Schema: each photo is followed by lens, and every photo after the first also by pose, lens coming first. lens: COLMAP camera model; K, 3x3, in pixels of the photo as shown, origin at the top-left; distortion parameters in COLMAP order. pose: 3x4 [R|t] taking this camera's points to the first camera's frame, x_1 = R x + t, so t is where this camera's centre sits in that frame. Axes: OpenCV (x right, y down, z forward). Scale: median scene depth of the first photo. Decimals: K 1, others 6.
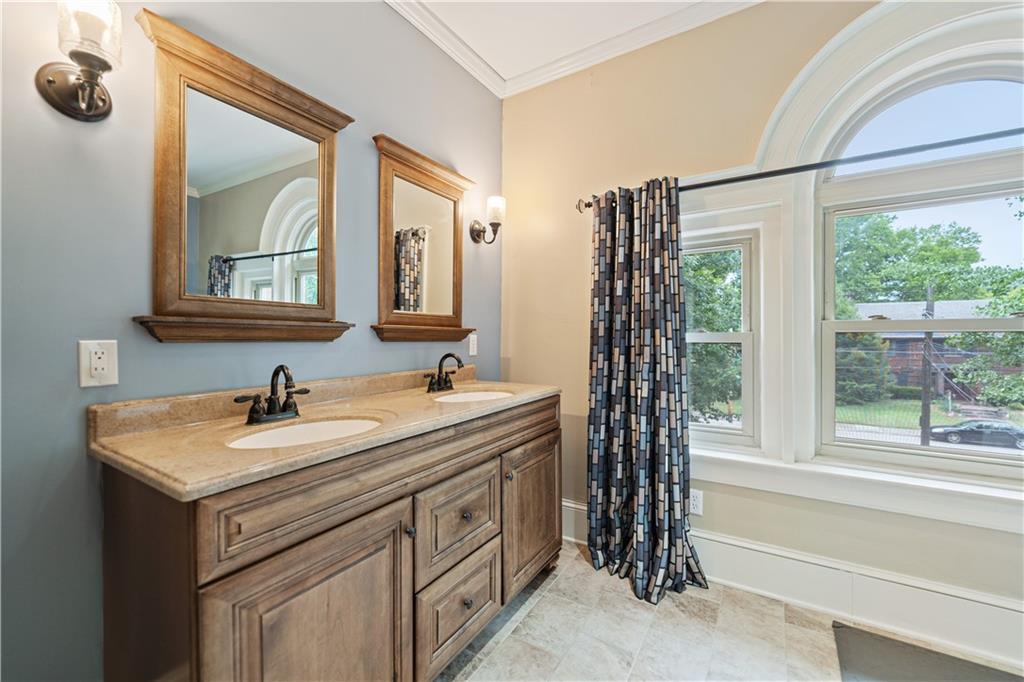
lens RADIAL K [[420.5, 0, 510.0], [0, 420.5, 340.0], [0, 0, 1]] dist [0.002998, -0.000848]
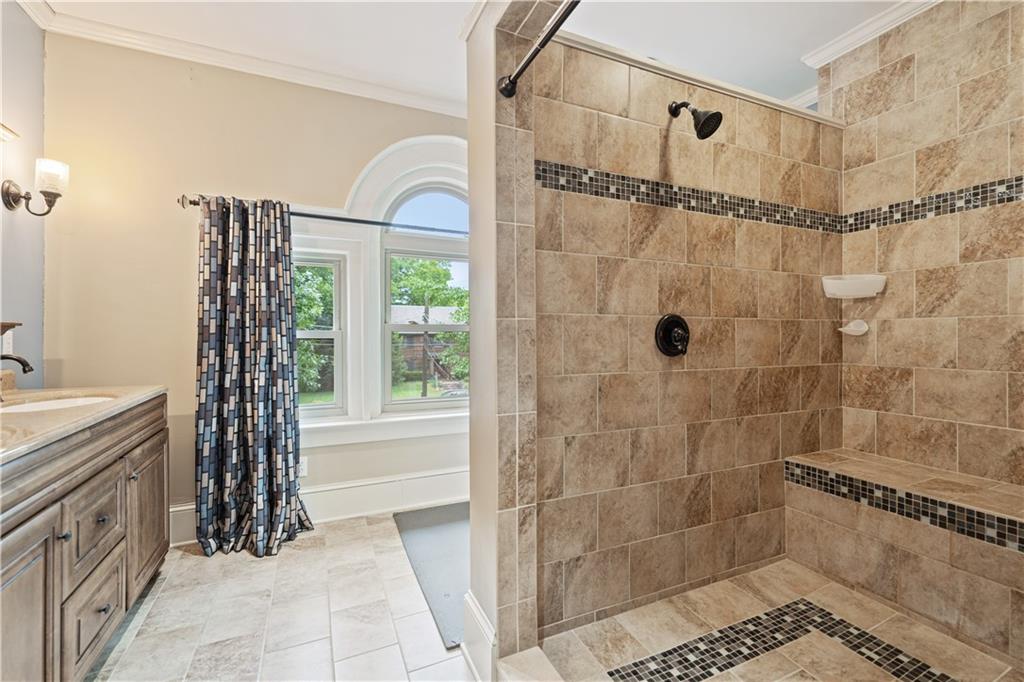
lens RADIAL K [[420.5, 0, 510.3], [0, 420.5, 335.6], [0, 0, 1]] dist [0.002998, -0.000848]
pose [[0.558506, -0.002317, 0.829497, -0.258708], [0.002420, 0.999996, 0.001164, -0.002868], [-0.829497, 0.001357, 0.558510, -0.218082]]
